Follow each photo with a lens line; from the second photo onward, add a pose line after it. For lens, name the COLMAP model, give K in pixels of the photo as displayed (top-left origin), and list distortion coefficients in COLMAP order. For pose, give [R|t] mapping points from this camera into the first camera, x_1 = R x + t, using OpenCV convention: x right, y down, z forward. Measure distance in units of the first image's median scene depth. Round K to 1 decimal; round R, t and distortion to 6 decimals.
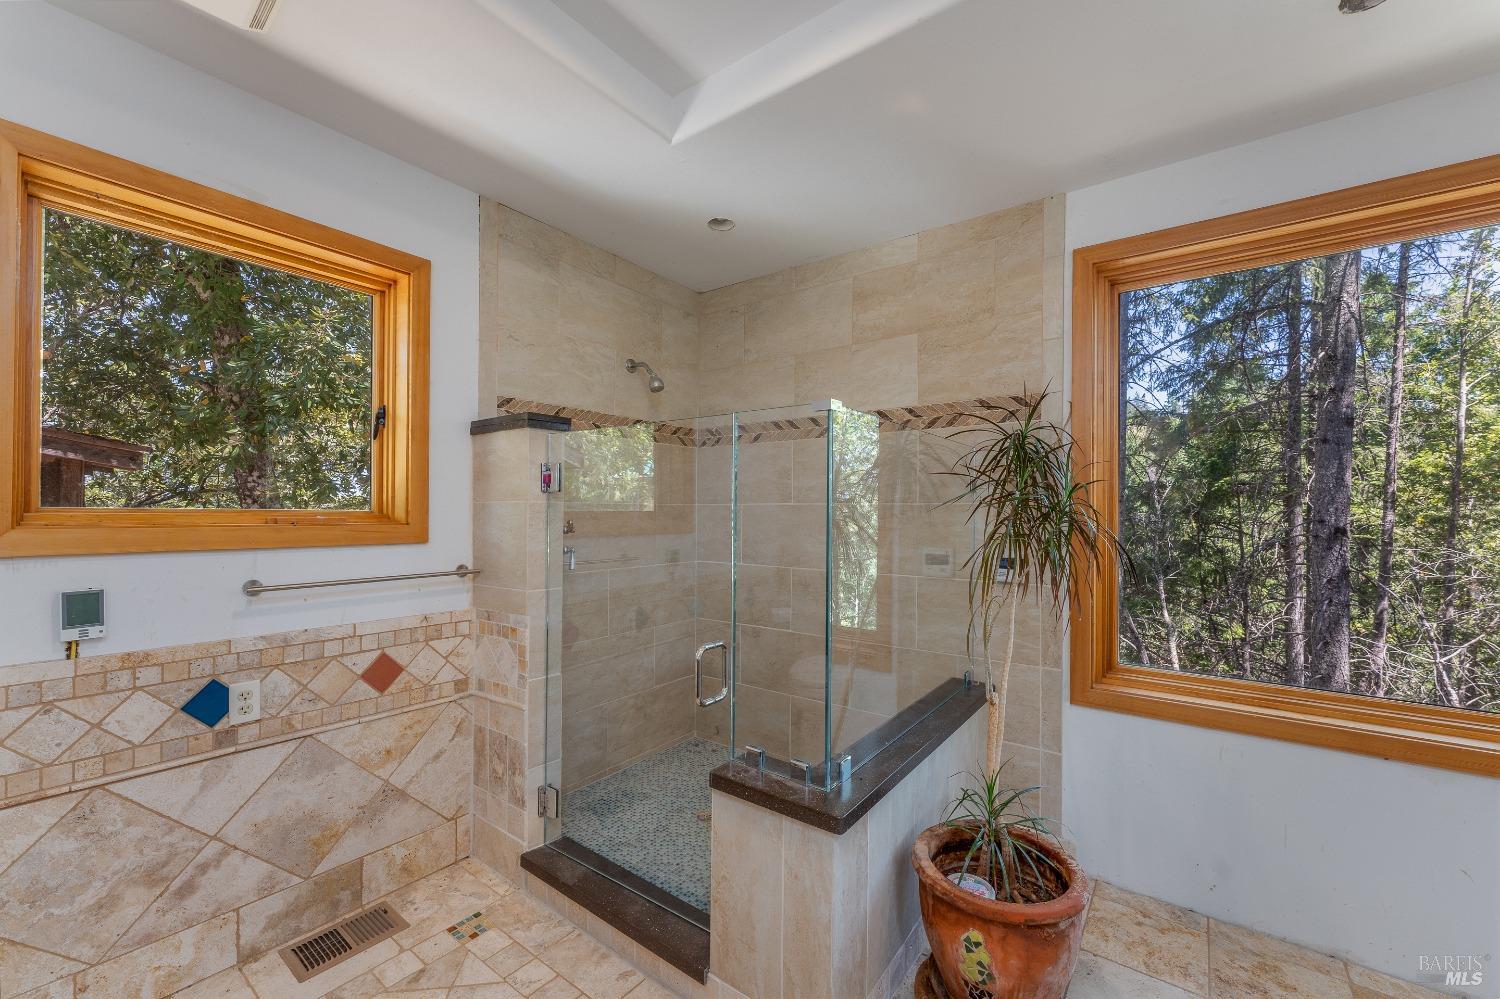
lens RADIAL K [[599.5, 0, 747.5], [0, 599.5, 511.9], [0, 0, 1]] dist [-0.000579, 0.000122]
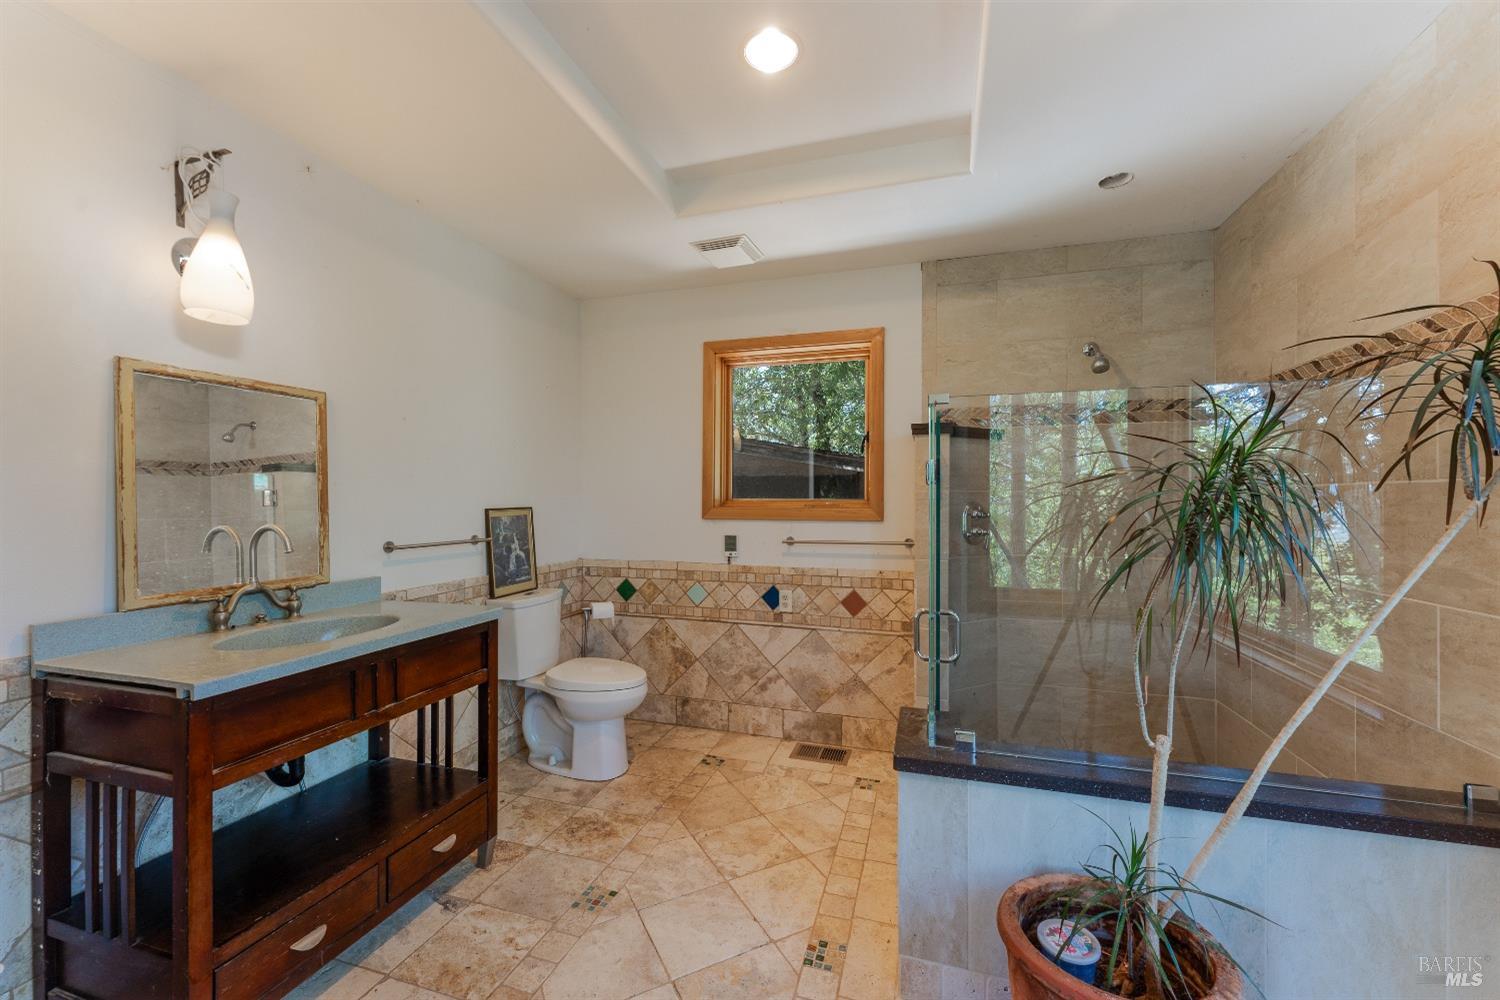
lens RADIAL K [[599.6, 0, 747.7], [0, 599.6, 495.6], [0, 0, 1]] dist [-0.000071, -0.000486]
pose [[0.331598, -0.014669, -0.943307, 0.828076], [0.000752, 0.999883, -0.015285, 0.013063], [0.943421, 0.004360, 0.331570, 0.237365]]
